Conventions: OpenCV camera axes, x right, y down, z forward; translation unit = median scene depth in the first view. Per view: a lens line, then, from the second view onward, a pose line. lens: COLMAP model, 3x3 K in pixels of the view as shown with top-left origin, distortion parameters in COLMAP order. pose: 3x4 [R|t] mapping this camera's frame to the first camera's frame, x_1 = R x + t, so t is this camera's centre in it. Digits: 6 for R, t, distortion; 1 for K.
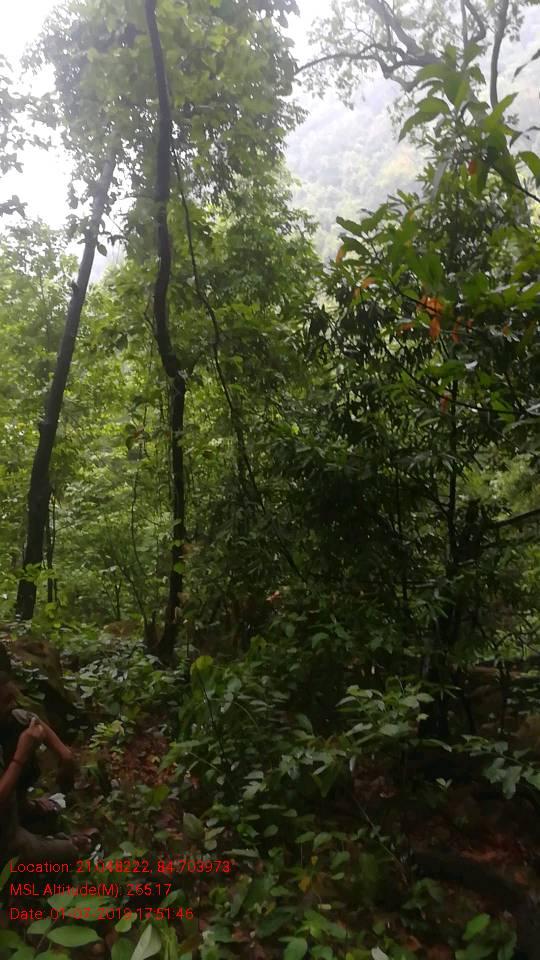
lens RADIAL K [[720.5, 0, 270.0], [0, 720.5, 480.0], [0, 0, 1]] dist [-0.025029, 0.002914]
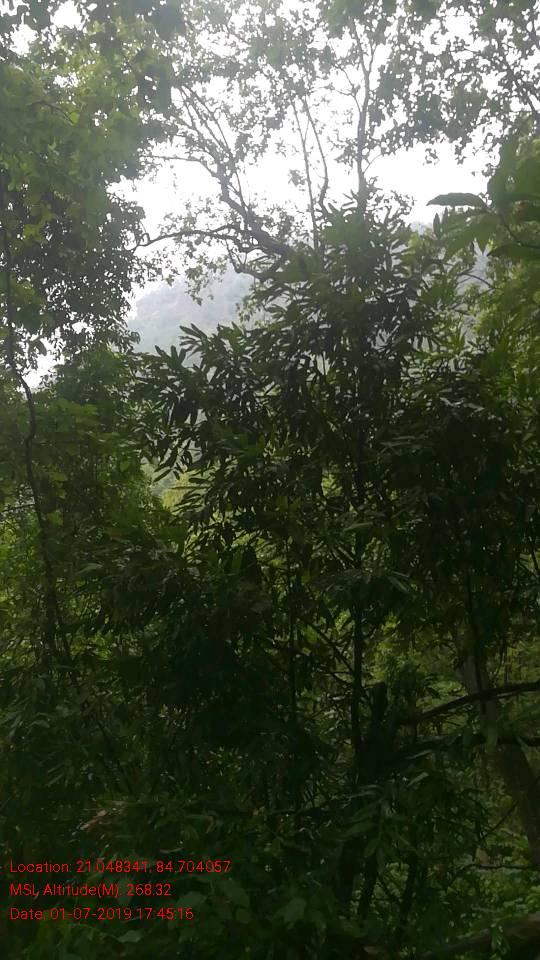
lens RADIAL K [[720.5, 0, 270.0], [0, 720.5, 480.0], [0, 0, 1]] dist [-0.025029, 0.002914]
pose [[0.966514, 0.088030, 0.241043, -0.014790], [0.000468, 0.938713, -0.344699, 0.084896], [-0.256614, 0.333269, 0.907238, 0.325811]]
